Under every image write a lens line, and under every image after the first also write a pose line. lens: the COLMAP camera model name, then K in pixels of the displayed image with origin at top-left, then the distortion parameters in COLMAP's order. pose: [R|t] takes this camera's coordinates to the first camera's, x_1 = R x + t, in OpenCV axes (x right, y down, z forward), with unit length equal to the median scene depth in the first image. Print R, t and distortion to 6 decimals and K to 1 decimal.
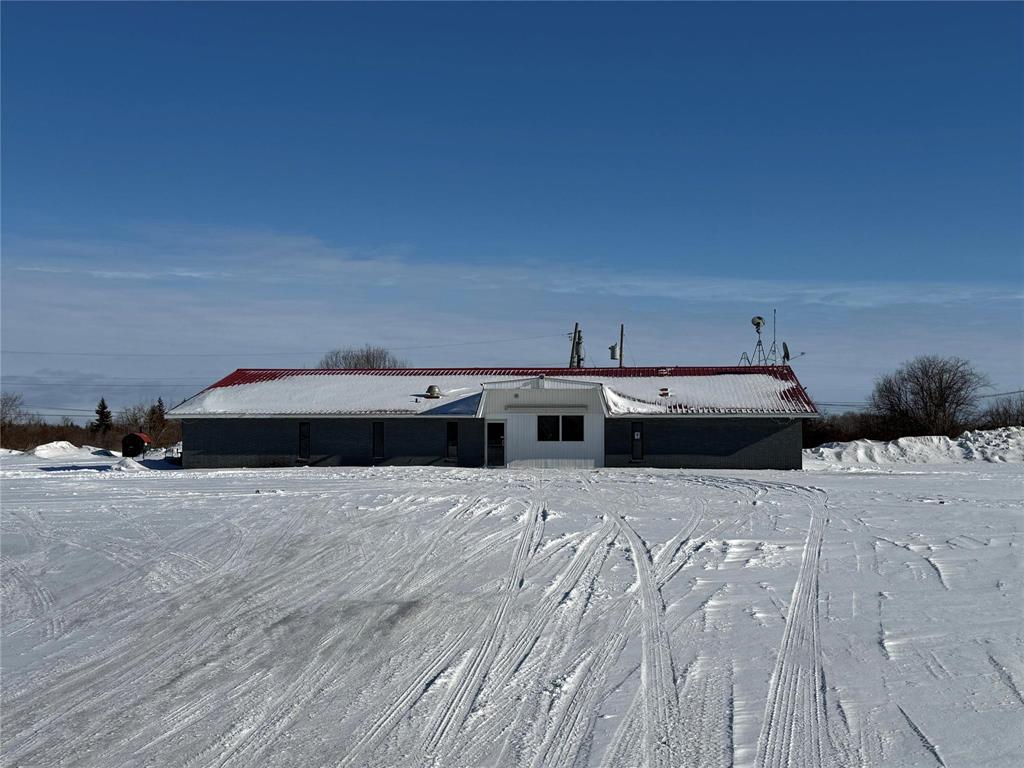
lens RADIAL K [[1255.3, 0, 512.0], [0, 1255.3, 384.0], [0, 0, 1]] dist [0.122470, -0.012048]
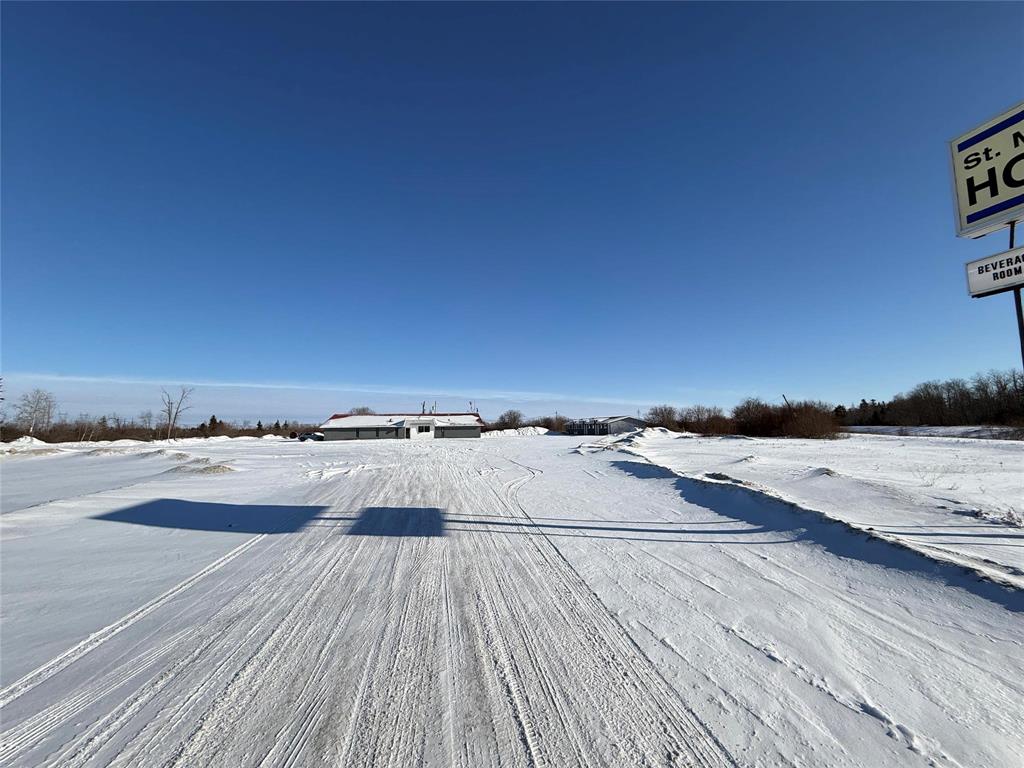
lens RADIAL K [[407.4, 0, 512.0], [0, 407.4, 384.0], [0, 0, 1]] dist [0.017358, -0.008031]
pose [[0.957244, 0.017574, 0.288746, -0.068369], [0.002510, 0.997611, -0.069042, -0.017870], [-0.289269, 0.066815, 0.954913, -0.346628]]
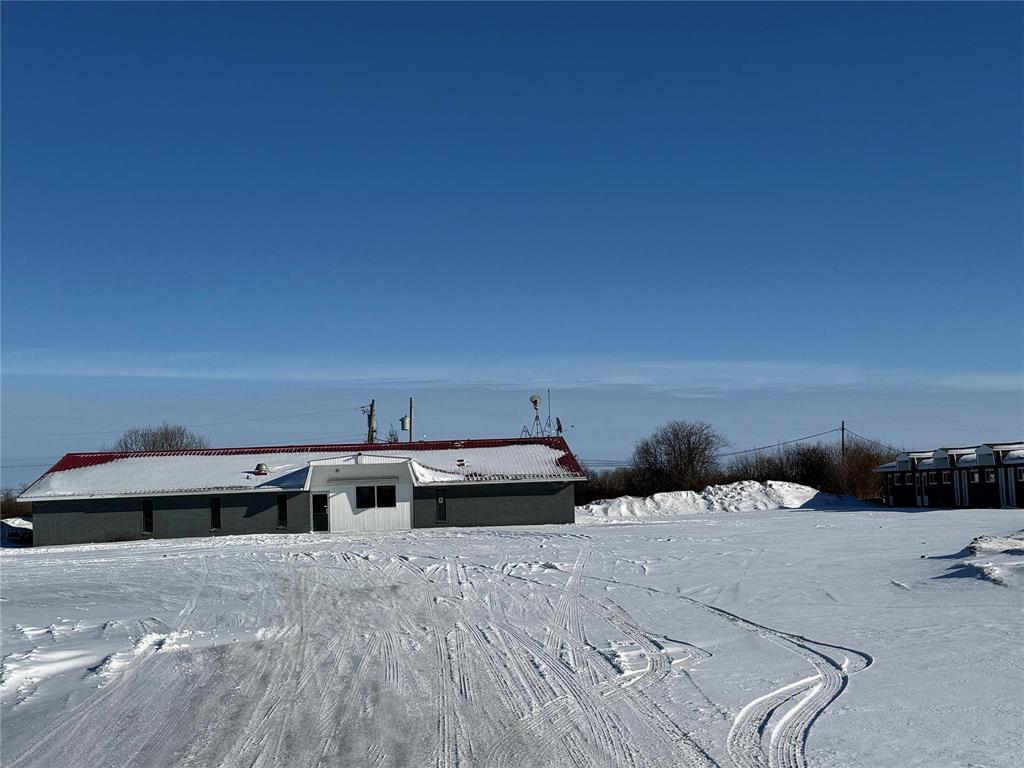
lens RADIAL K [[1413.6, 0, 520.5], [0, 1413.6, 384.3], [0, 0, 1]] dist [0.114961, -0.077638]
pose [[0.982123, -0.021199, 0.187041, -0.067322], [0.028705, 0.998884, -0.037512, -0.014957], [-0.186037, 0.042211, 0.981636, -0.303606]]
